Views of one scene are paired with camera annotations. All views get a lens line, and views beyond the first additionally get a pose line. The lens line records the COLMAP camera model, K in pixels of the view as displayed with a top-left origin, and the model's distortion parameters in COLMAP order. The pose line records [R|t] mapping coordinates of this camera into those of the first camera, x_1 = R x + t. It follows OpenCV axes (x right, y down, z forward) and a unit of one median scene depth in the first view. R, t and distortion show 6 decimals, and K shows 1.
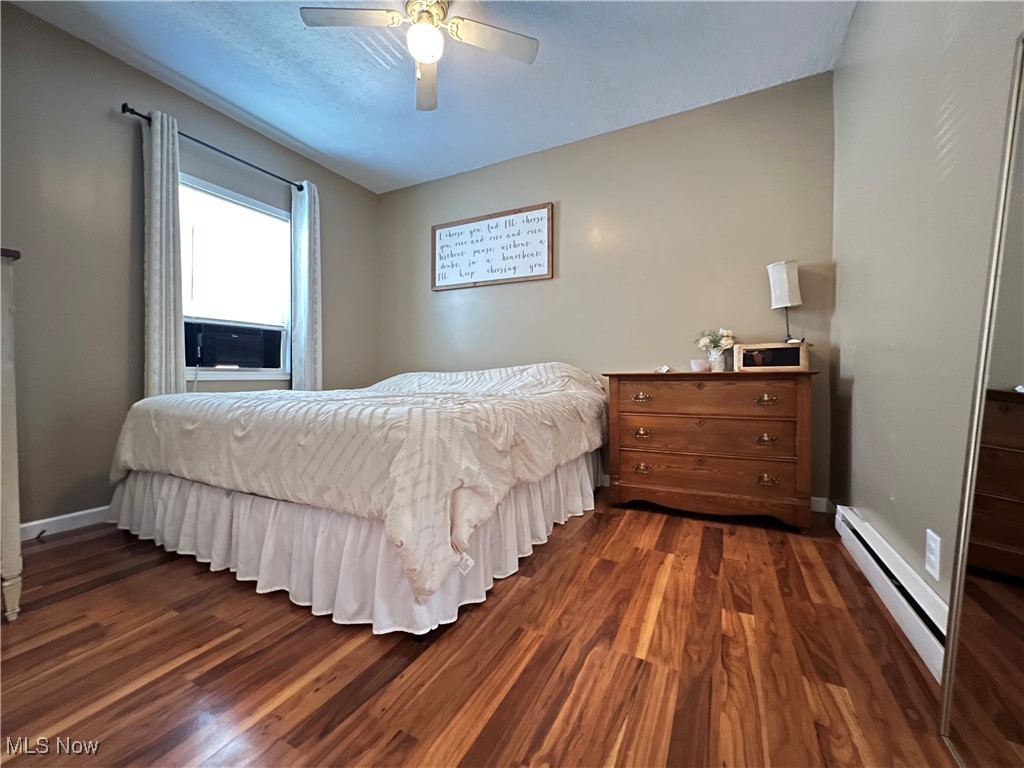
lens RADIAL K [[411.4, 0, 511.9], [0, 411.4, 379.4], [0, 0, 1]] dist [0.002257, -0.000356]
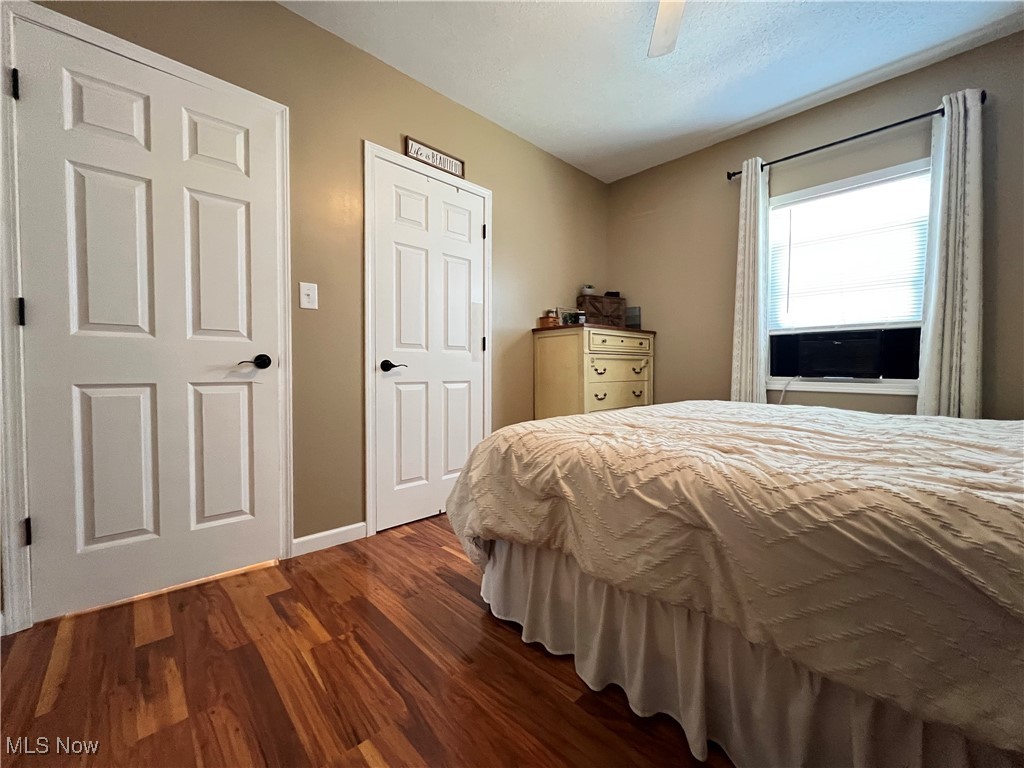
lens RADIAL K [[409.8, 0, 512.5], [0, 409.8, 384.0], [0, 0, 1]] dist [-0.003942, 0.000060]
pose [[-0.329415, 0.031135, -0.943672, 1.005031], [-0.016055, 0.999127, 0.038569, -0.097938], [0.944049, 0.027856, -0.328627, 1.588609]]
